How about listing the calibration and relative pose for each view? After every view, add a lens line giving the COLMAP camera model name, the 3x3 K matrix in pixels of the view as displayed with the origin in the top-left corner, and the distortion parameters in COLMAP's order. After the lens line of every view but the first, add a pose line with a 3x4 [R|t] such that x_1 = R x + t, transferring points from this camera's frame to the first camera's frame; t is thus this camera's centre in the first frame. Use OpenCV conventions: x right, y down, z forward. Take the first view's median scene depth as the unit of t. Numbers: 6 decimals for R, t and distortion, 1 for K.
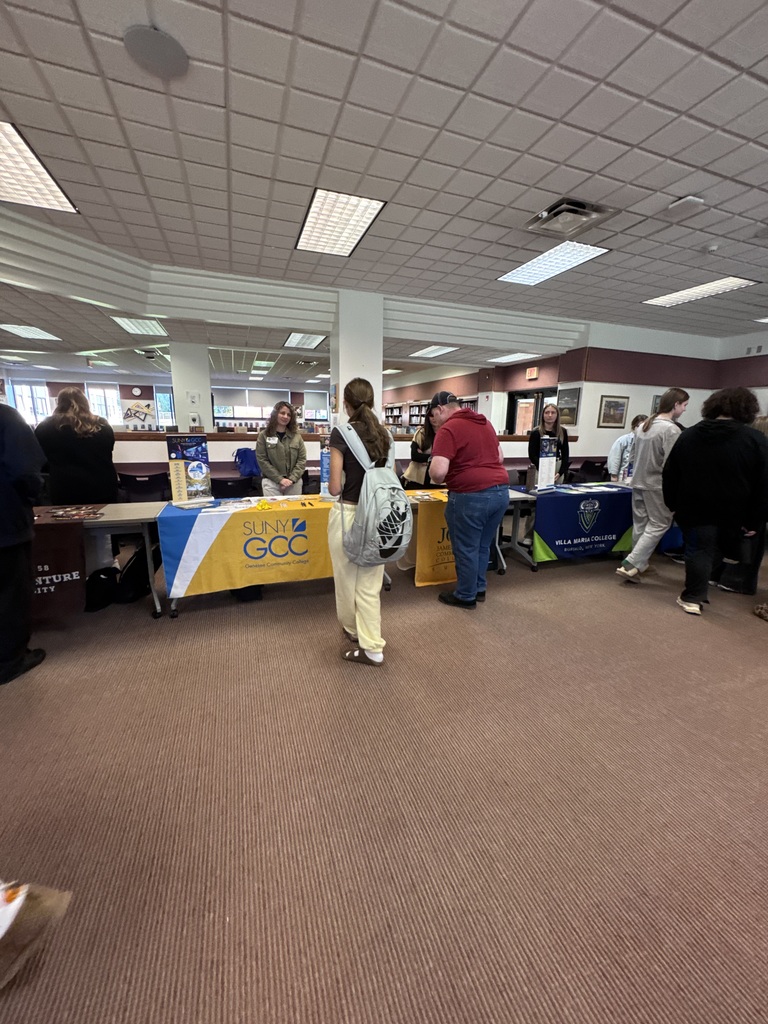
lens RADIAL K [[408.2, 0, 386.4], [0, 408.2, 510.8], [0, 0, 1]] dist [-0.000378, -0.000315]
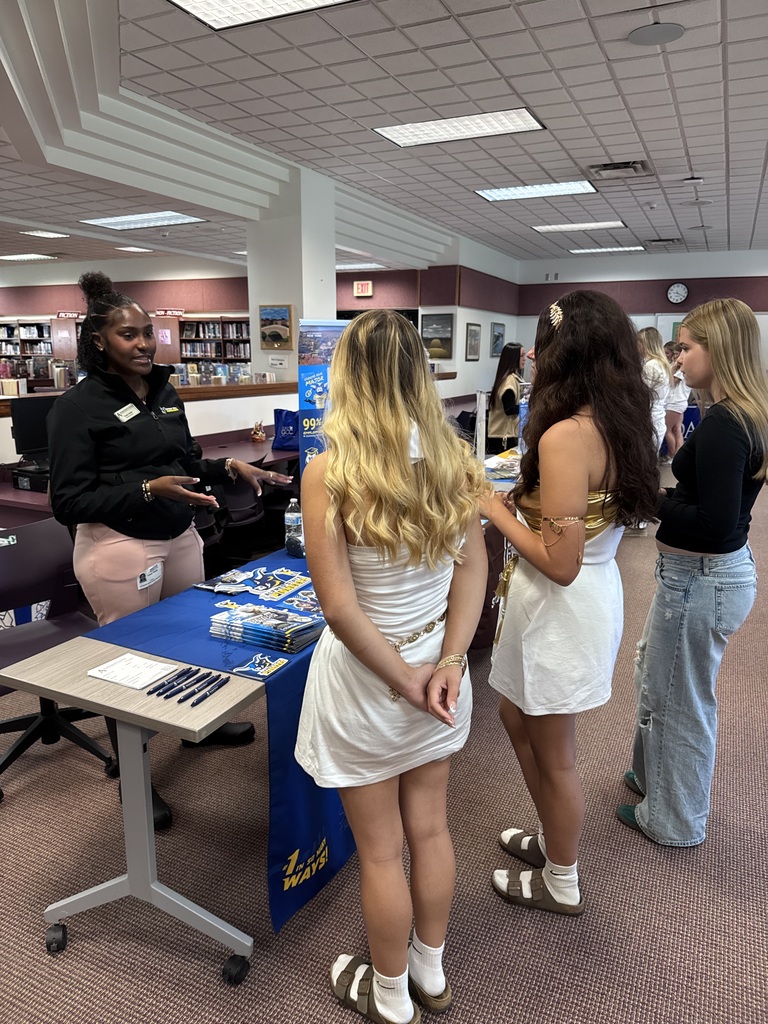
lens RADIAL K [[731.7, 0, 385.0], [0, 731.7, 525.5], [0, 0, 1]] dist [0.008975, -0.005797]
pose [[0.703844, -0.178174, 0.687647, -0.725352], [0.157526, 0.983080, 0.093487, -0.038946], [-0.692668, 0.042522, 0.720002, 0.042534]]
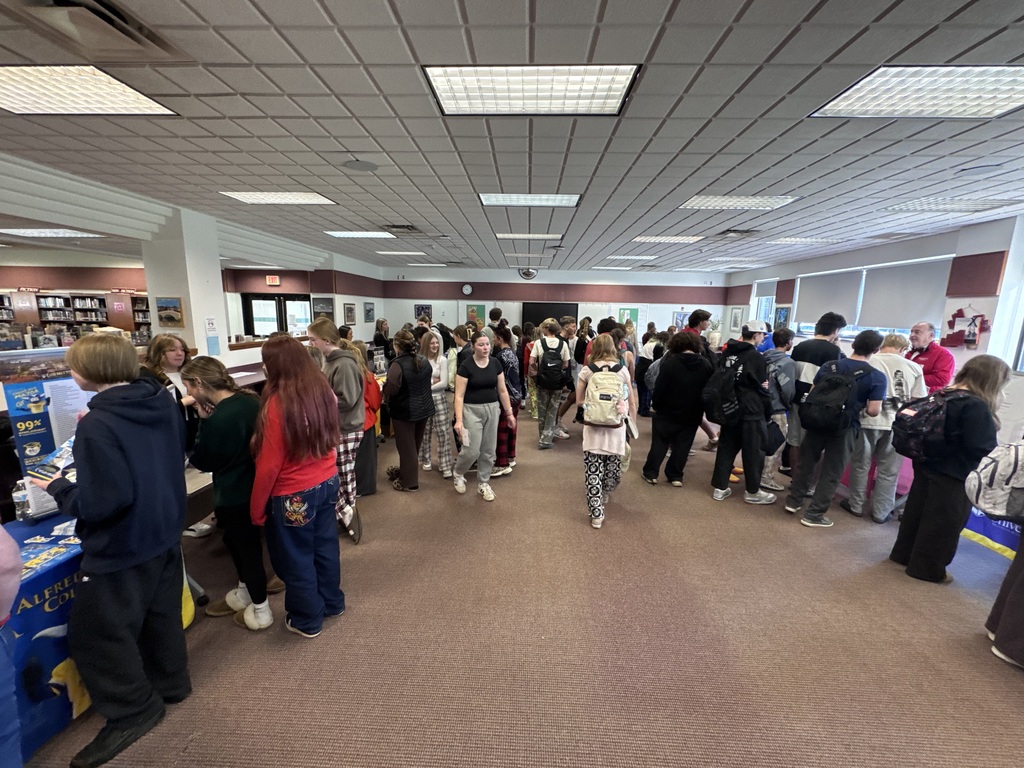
lens RADIAL K [[408.2, 0, 513.8], [0, 408.2, 386.8], [0, 0, 1]] dist [-0.000378, -0.000315]
pose [[0.375565, -0.180033, 0.909142, -0.610042], [0.183106, 0.976029, 0.117637, -0.058536], [-0.908528, 0.122289, 0.399528, -0.076434]]
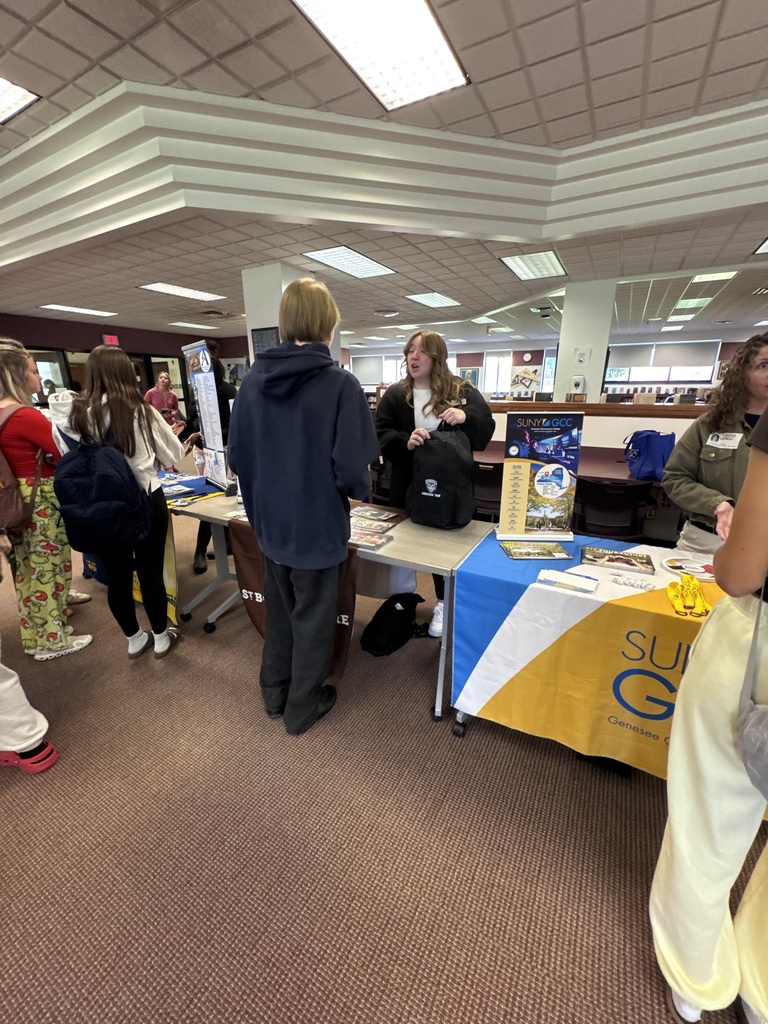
lens RADIAL K [[408.2, 0, 386.4], [0, 408.2, 510.8], [0, 0, 1]] dist [-0.000378, -0.000315]
pose [[0.652896, 0.204098, -0.729431, -0.095032], [-0.146691, 0.978852, 0.142587, -0.046670], [0.743107, 0.013906, 0.669028, 0.219827]]
